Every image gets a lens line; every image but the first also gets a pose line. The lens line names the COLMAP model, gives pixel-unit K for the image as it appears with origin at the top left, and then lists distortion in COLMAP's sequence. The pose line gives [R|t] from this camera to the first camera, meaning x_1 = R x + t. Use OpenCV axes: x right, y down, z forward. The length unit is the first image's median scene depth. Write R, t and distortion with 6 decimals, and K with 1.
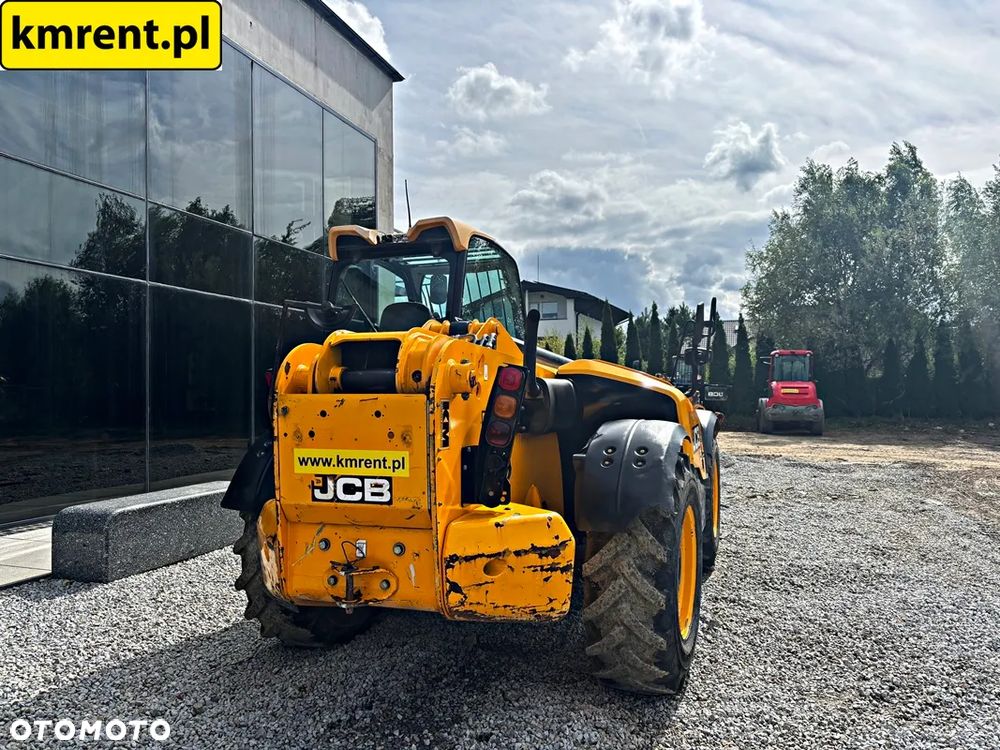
lens RADIAL K [[751.8, 0, 509.8], [0, 751.8, 391.3], [0, 0, 1]] dist [0.045487, -0.044375]
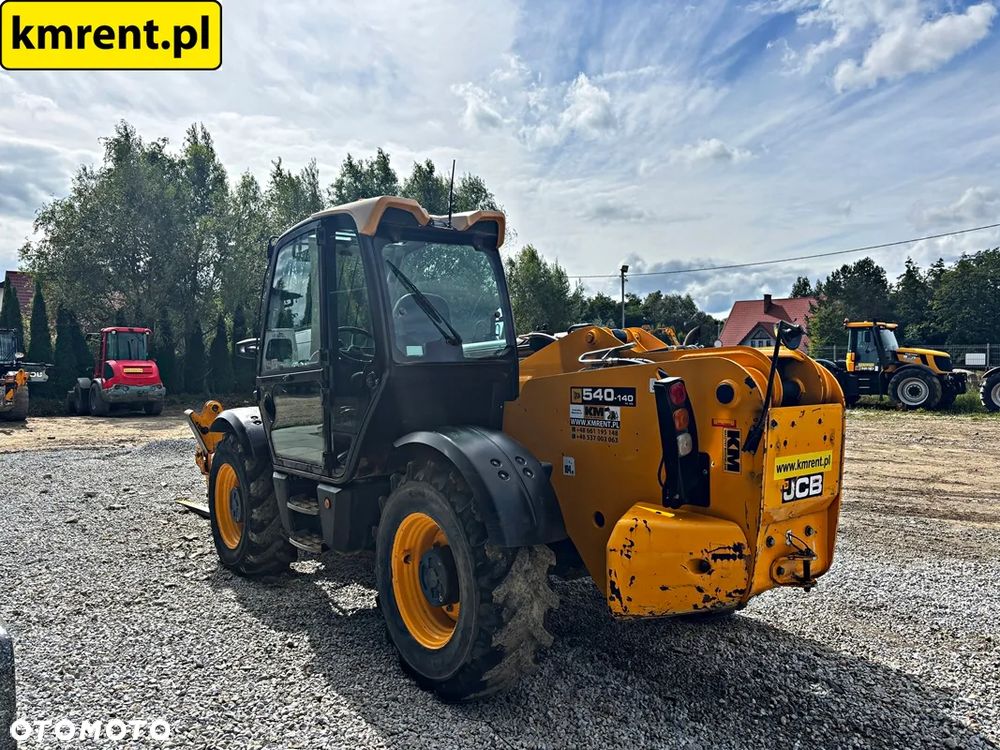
lens RADIAL K [[751.8, 0, 497.7], [0, 751.8, 376.8], [0, 0, 1]] dist [0.045487, -0.044375]
pose [[0.539989, -0.016371, 0.841513, -1.158624], [0.002715, 0.999839, 0.017710, -0.050793], [-0.841668, -0.007279, 0.539947, 0.612070]]
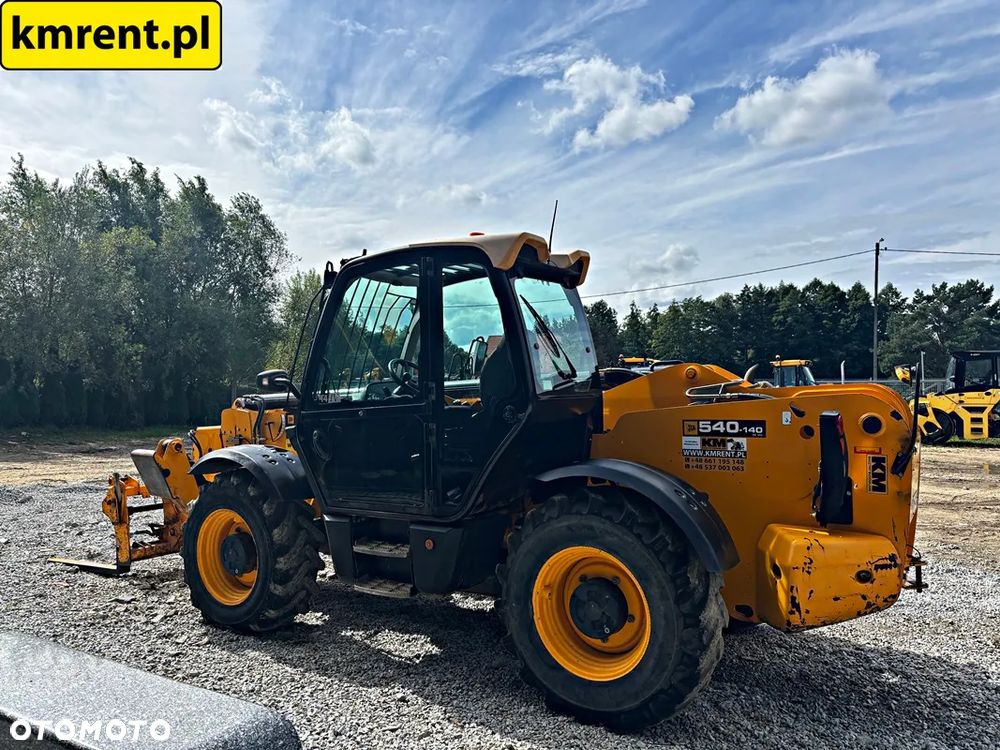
lens RADIAL K [[751.8, 0, 489.2], [0, 751.8, 362.6], [0, 0, 1]] dist [0.045487, -0.044375]
pose [[0.239026, 0.038915, 0.970233, -1.412839], [0.001373, 0.999182, -0.040415, -0.059253], [-0.971012, 0.010992, 0.238778, 1.136233]]
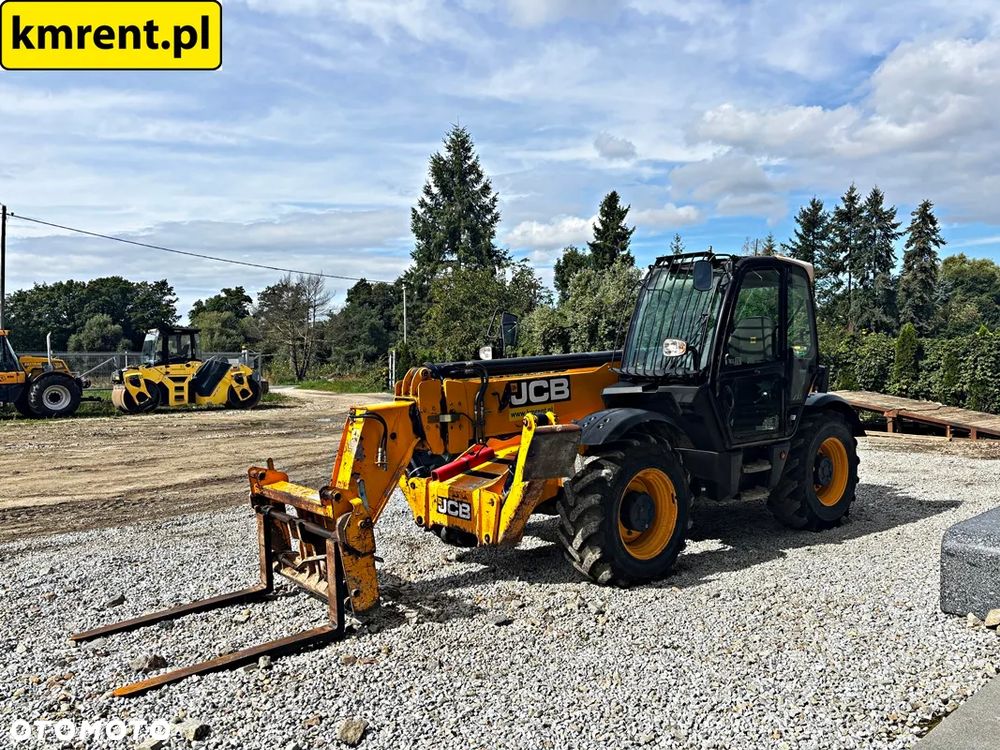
lens RADIAL K [[751.8, 0, 500.7], [0, 751.8, 380.0], [0, 0, 1]] dist [0.045487, -0.044375]
pose [[-0.854331, -0.002558, 0.519722, -0.626427], [0.011977, 0.999625, 0.024608, -0.053728], [-0.519591, 0.027248, -0.853981, 3.409764]]
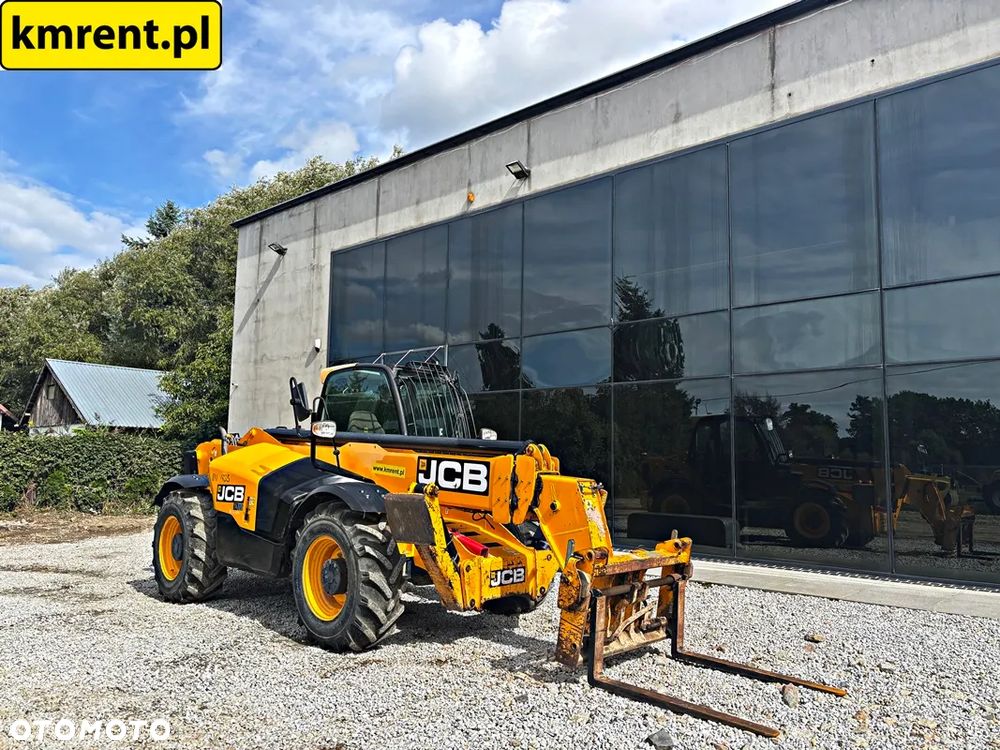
lens RADIAL K [[751.8, 0, 504.7], [0, 751.8, 375.6], [0, 0, 1]] dist [0.045487, -0.044375]
pose [[-0.408663, -0.106744, -0.906422, 2.010611], [-0.012595, 0.993702, -0.111343, -0.008372], [0.912598, -0.034085, -0.407434, 2.800526]]
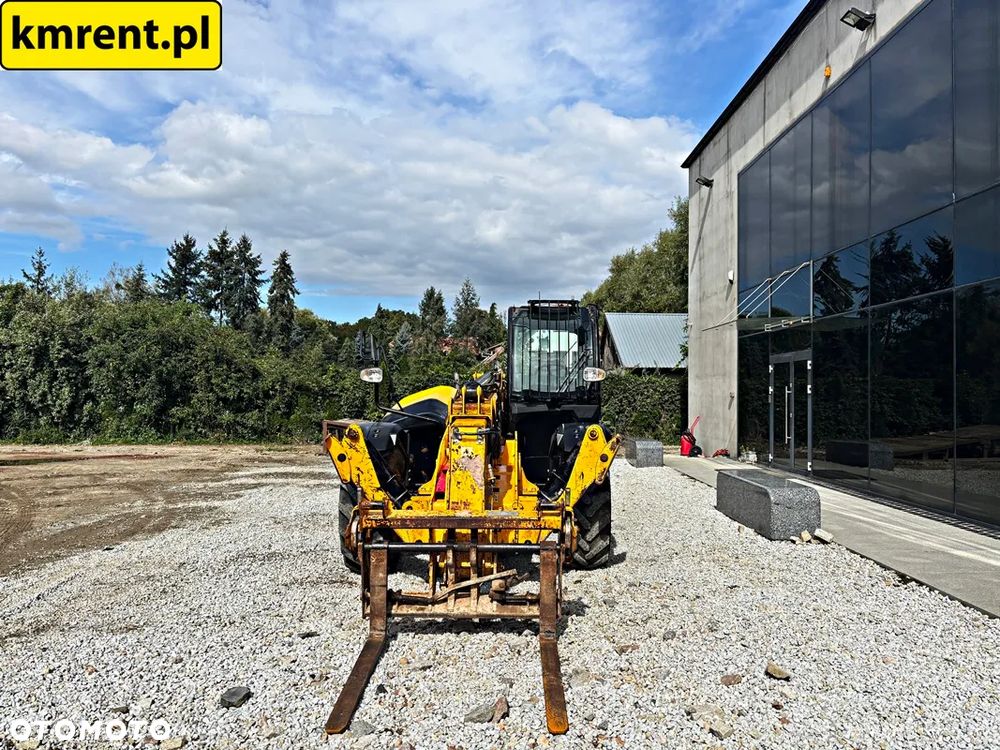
lens RADIAL K [[751.8, 0, 507.0], [0, 751.8, 372.1], [0, 0, 1]] dist [0.045487, -0.044375]
pose [[-0.952027, -0.006626, -0.305943, 0.777100], [0.001334, 0.999666, -0.025803, -0.032122], [0.306012, -0.024973, -0.951700, 3.718895]]
